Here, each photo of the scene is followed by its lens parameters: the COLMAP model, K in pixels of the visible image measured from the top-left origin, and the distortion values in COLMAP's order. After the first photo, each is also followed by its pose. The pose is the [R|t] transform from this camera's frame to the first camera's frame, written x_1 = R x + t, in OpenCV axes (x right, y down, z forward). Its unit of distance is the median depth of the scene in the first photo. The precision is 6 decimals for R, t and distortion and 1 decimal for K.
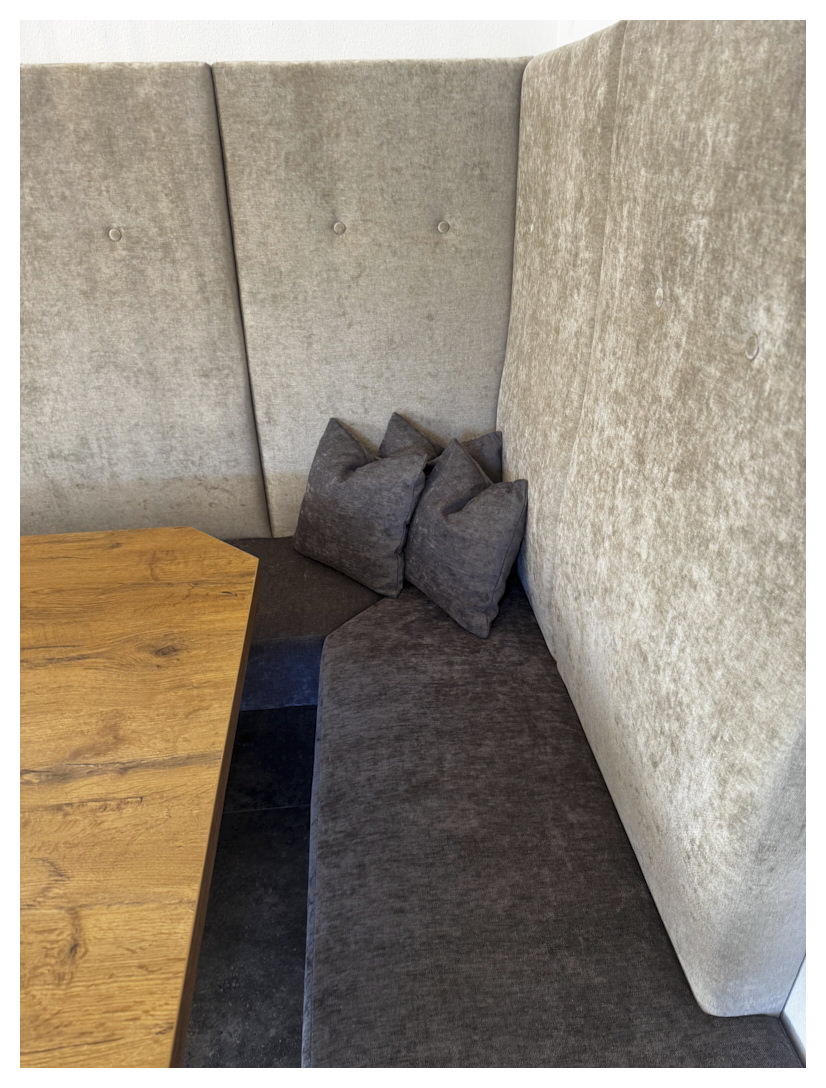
lens RADIAL K [[728.9, 0, 413.0], [0, 728.9, 544.0], [0, 0, 1]] dist [-0.080910, 0.024783]
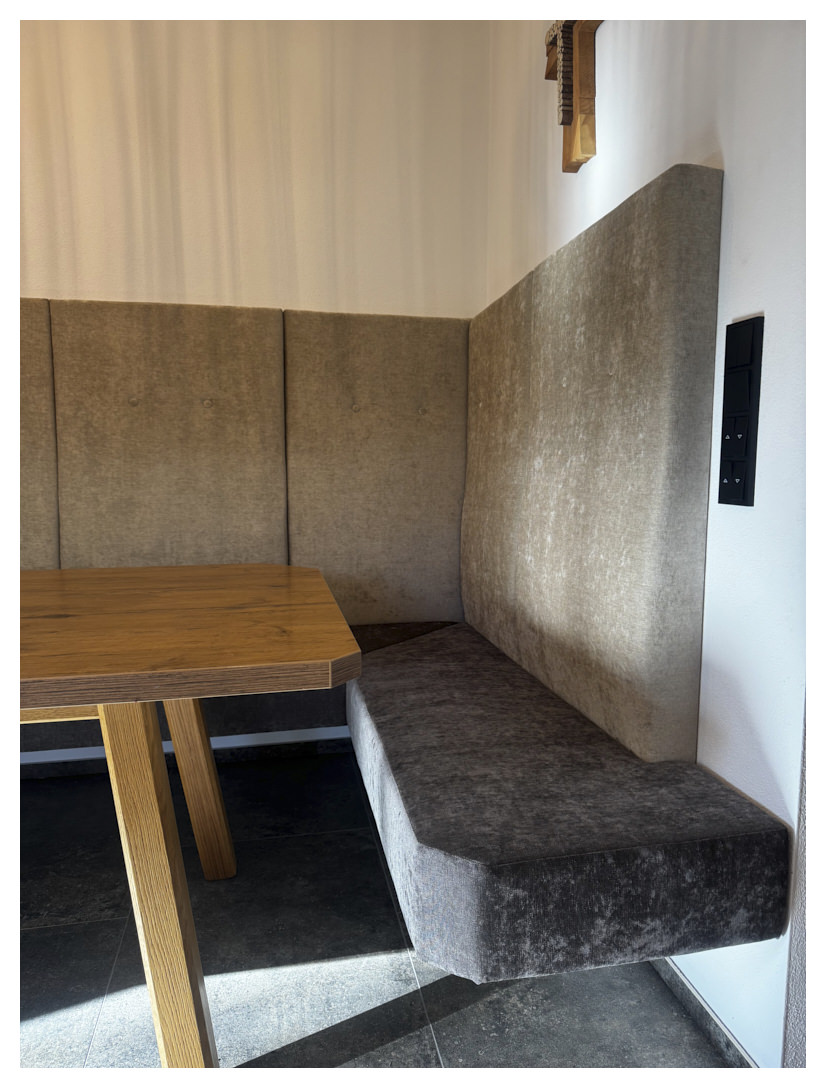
lens RADIAL K [[728.9, 0, 413.0], [0, 728.9, 544.0], [0, 0, 1]] dist [-0.080910, 0.024783]
pose [[0.993294, 0.012184, 0.114975, -0.158766], [0.035961, 0.912550, -0.407382, 0.473880], [-0.109884, 0.408784, 0.905992, -0.314743]]
